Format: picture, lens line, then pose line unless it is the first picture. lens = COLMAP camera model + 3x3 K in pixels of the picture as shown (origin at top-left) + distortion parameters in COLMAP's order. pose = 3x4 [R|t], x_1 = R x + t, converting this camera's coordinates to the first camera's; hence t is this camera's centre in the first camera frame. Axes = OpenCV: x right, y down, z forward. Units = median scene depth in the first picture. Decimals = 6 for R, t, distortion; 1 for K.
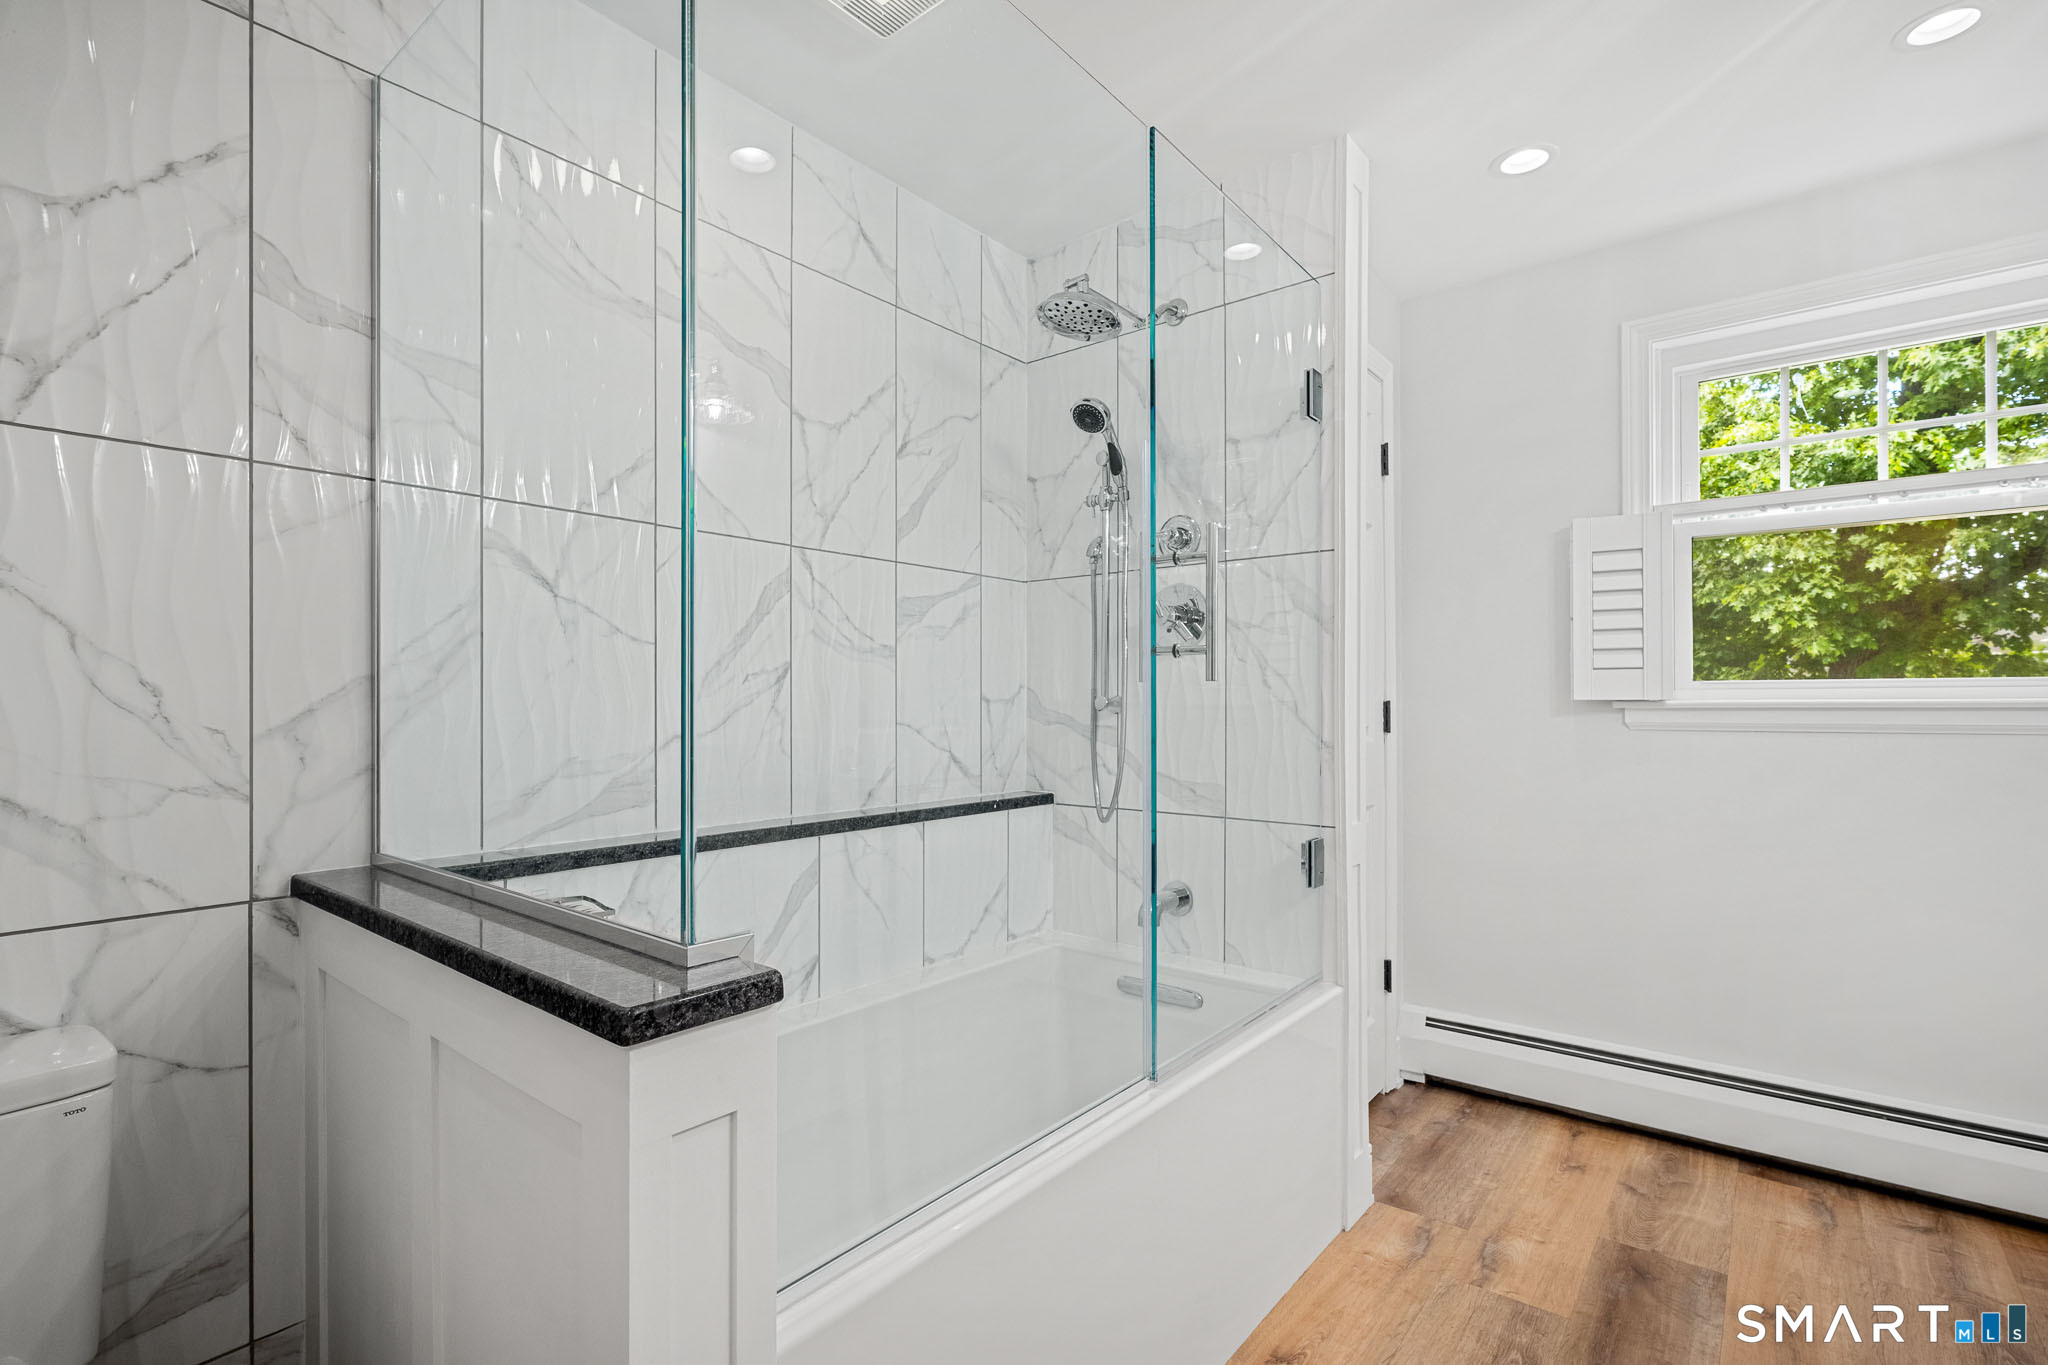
lens RADIAL K [[932.0, 0, 1014.7], [0, 932.0, 696.5], [0, 0, 1]] dist [0.000760, -0.000474]
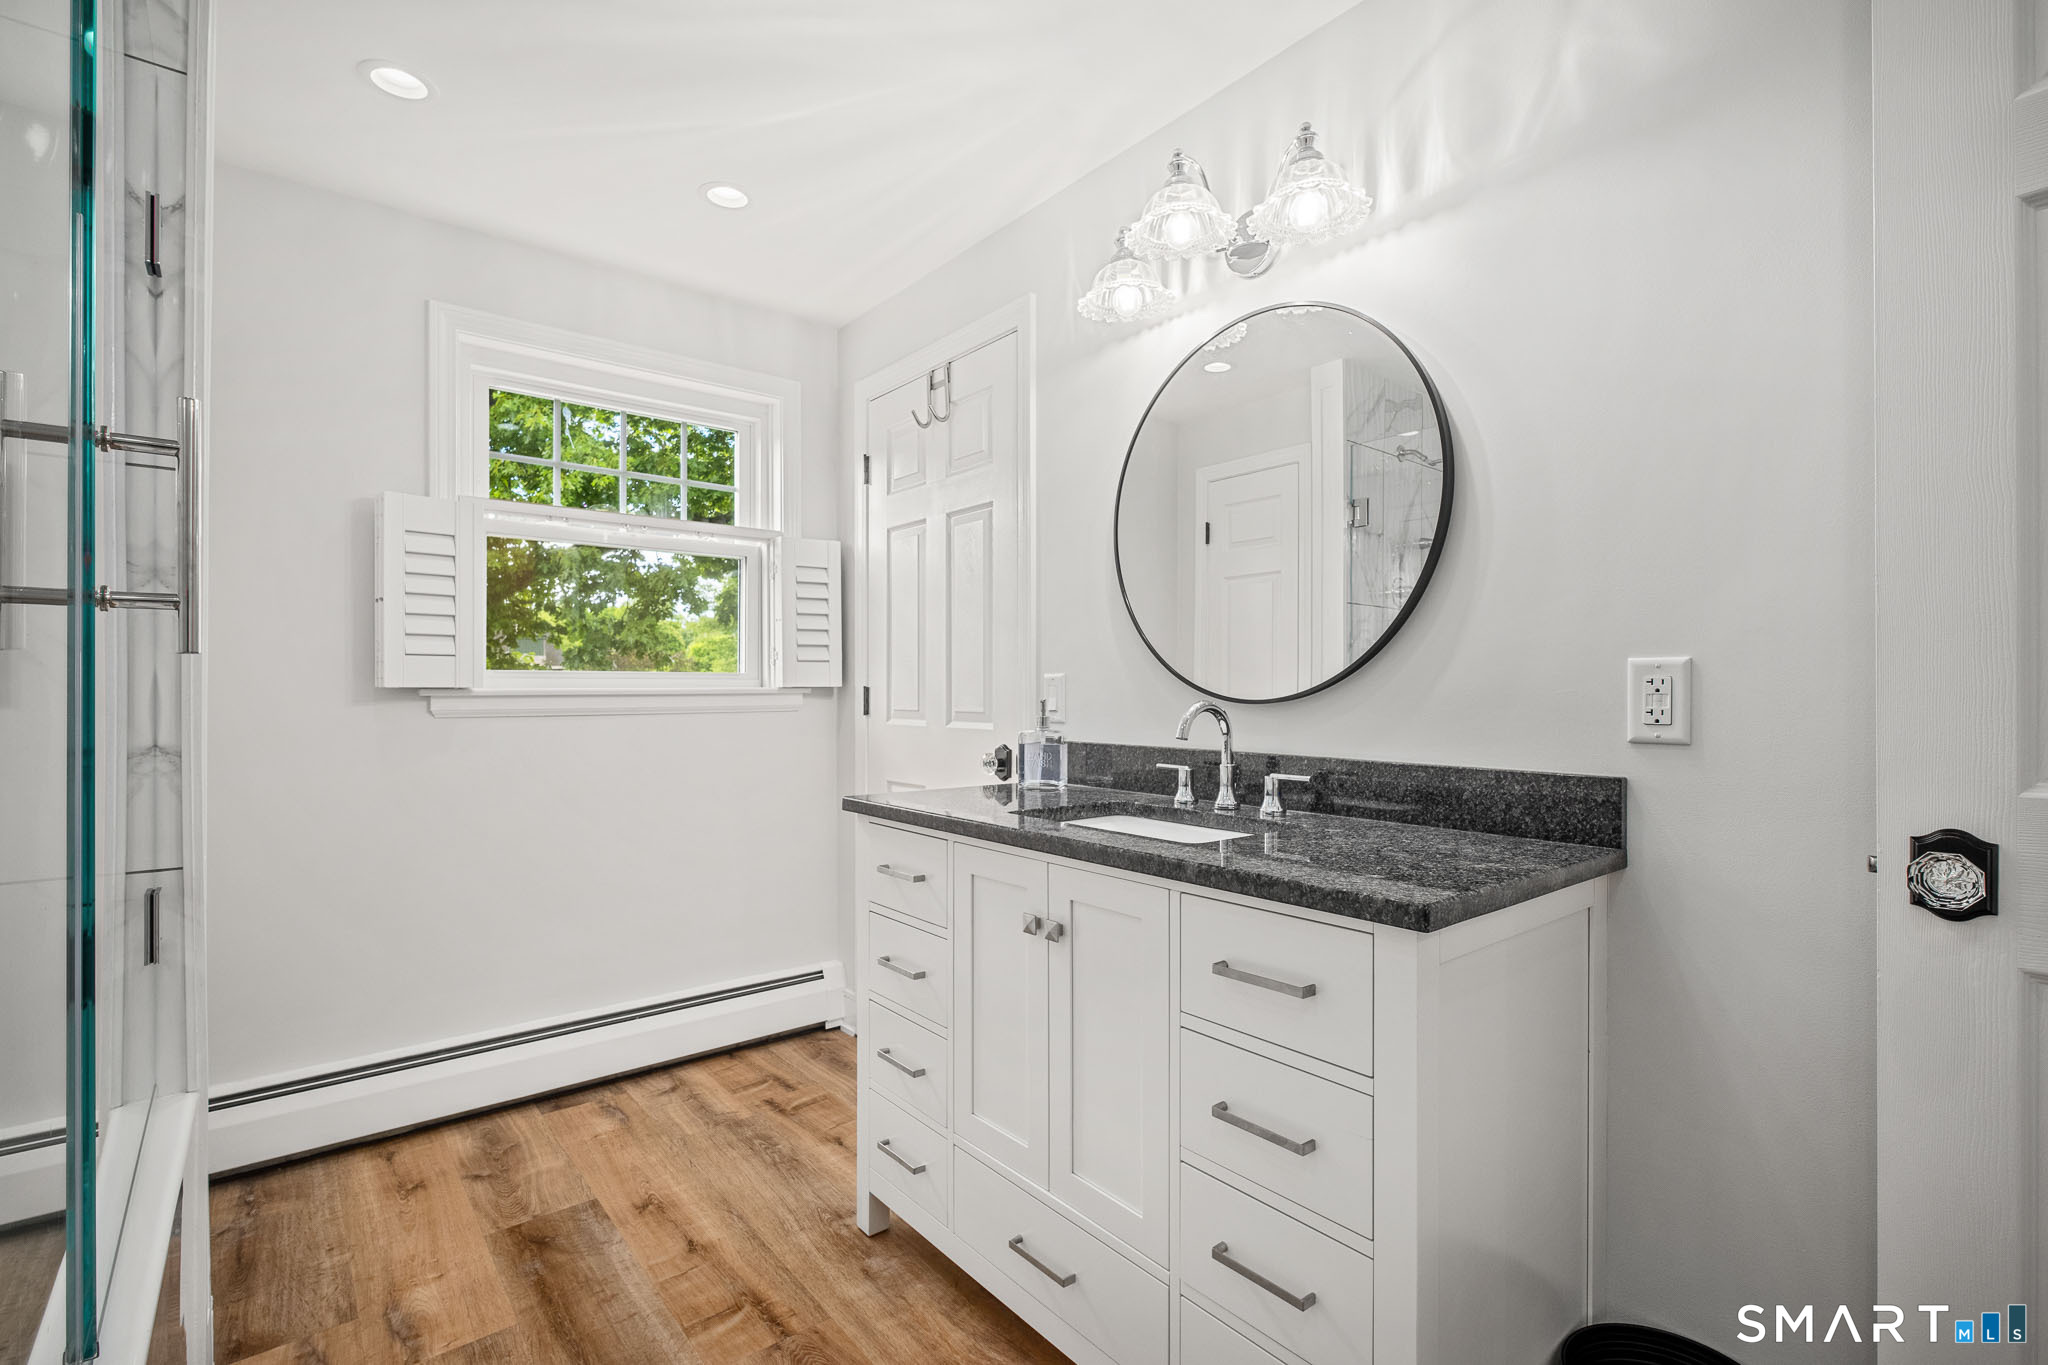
lens RADIAL K [[932.0, 0, 1014.4], [0, 932.0, 685.1], [0, 0, 1]] dist [0.000760, -0.000474]
pose [[0.207500, 0.005909, 0.978217, -0.207049], [-0.007471, 0.999962, -0.004456, 0.001270], [-0.978207, -0.006383, 0.207536, 0.241303]]
